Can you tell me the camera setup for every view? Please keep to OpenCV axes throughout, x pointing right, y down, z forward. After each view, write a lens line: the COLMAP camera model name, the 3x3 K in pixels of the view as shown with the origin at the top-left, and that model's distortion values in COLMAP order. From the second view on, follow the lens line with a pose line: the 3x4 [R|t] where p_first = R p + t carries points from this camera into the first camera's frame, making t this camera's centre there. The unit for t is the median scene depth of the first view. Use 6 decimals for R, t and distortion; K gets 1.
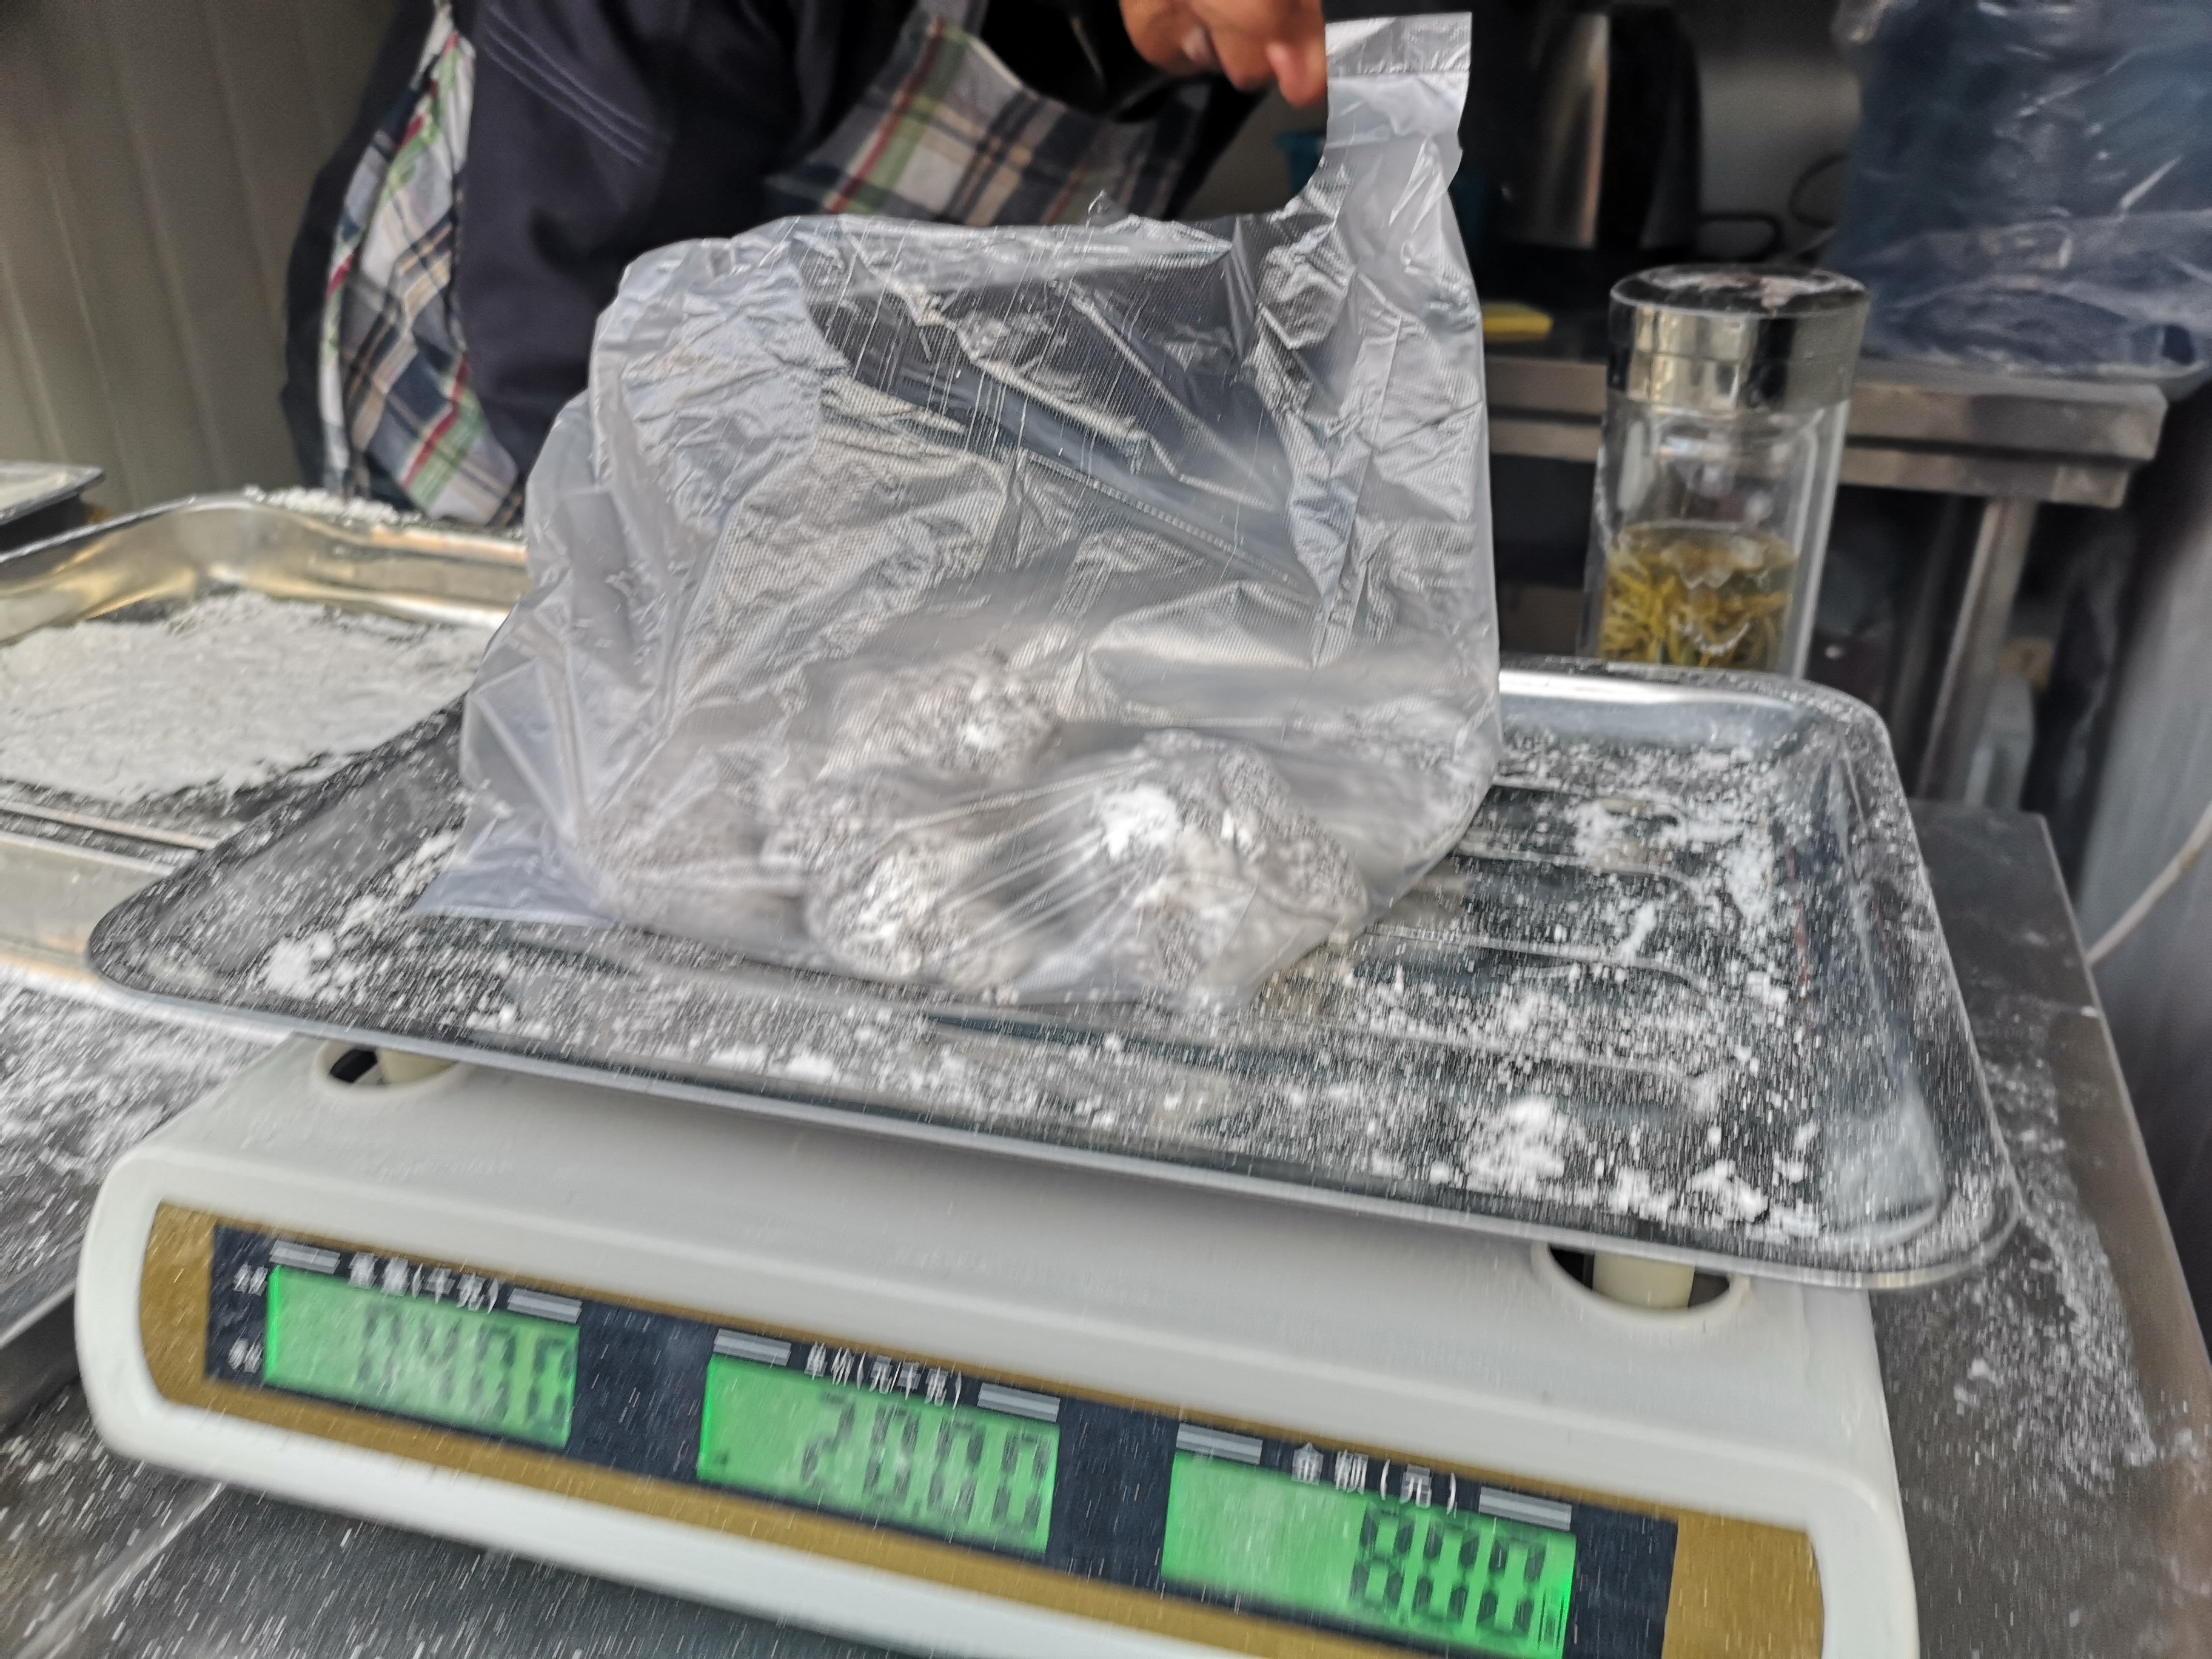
lens RADIAL K [[1714.7, 0, 1117.9], [0, 1714.7, 824.1], [0, 0, 1]] dist [0.015713, 0.006463]
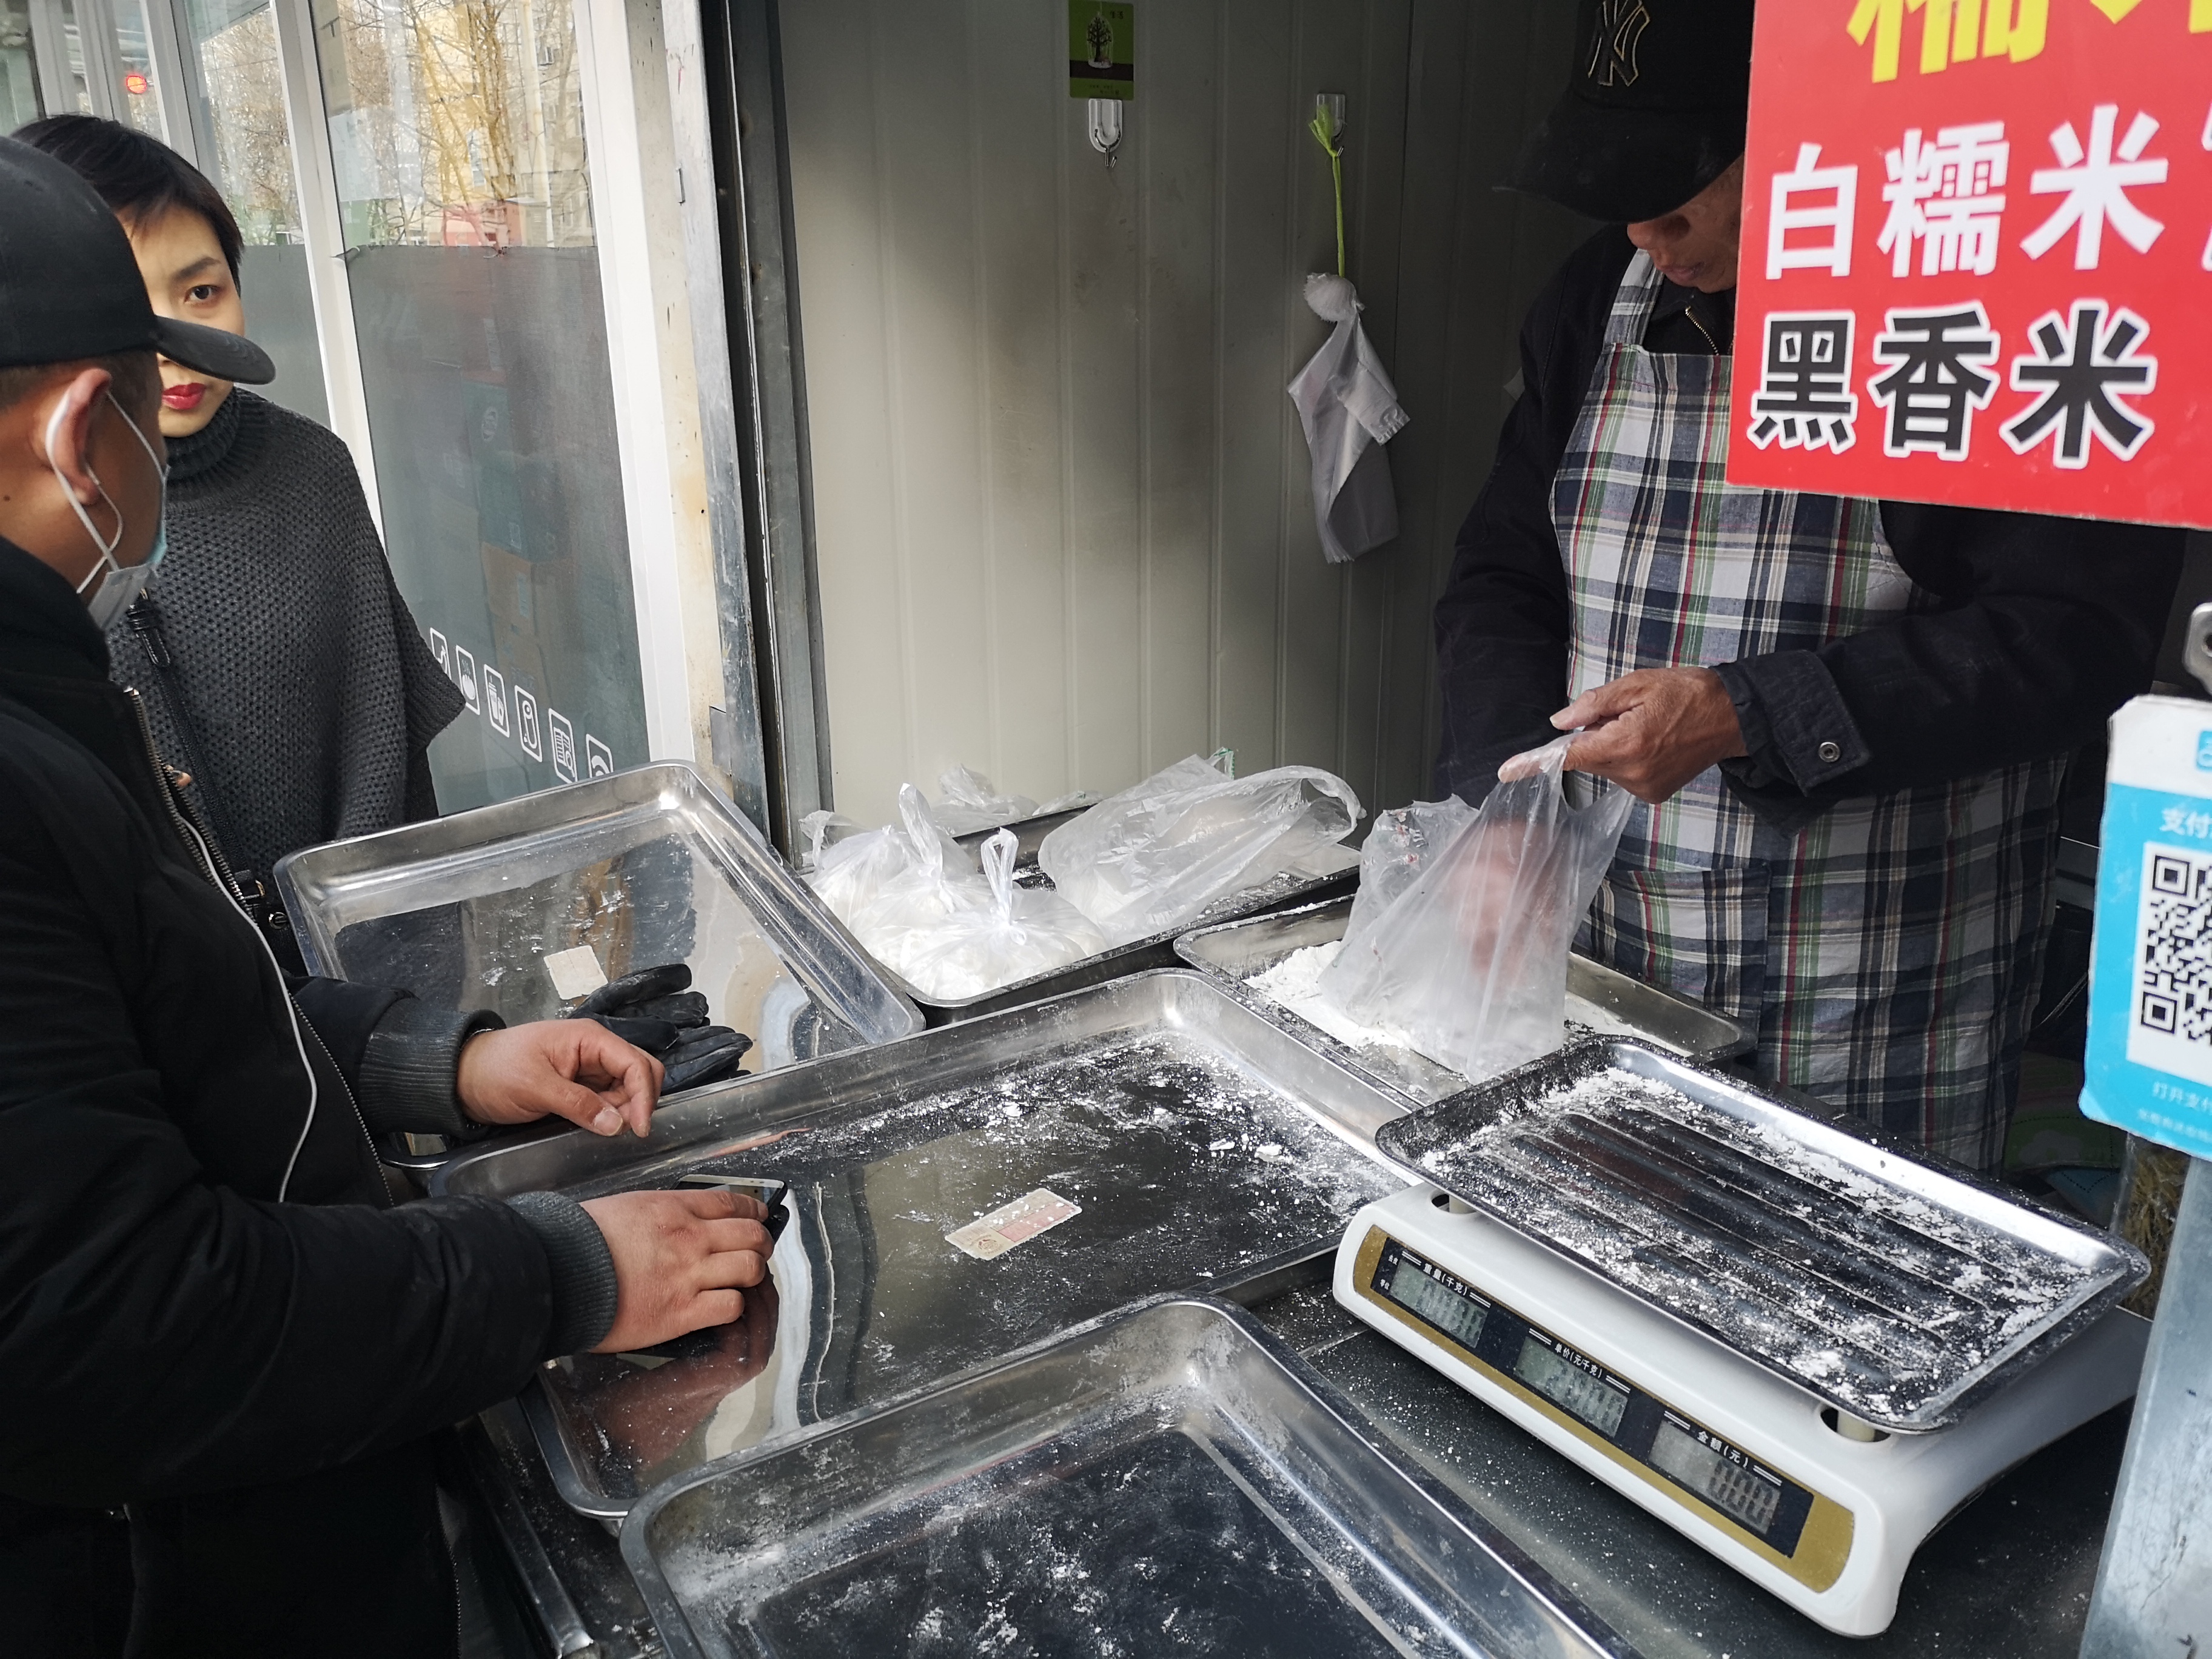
lens RADIAL K [[1714.7, 0, 1112.9], [0, 1714.7, 821.1], [0, 0, 1]] dist [0.015713, 0.006463]
pose [[0.783622, 0.185603, -0.592865, 0.761162], [-0.260307, 0.964608, -0.042082, -0.222982], [0.564072, 0.187303, 0.804202, -1.862247]]
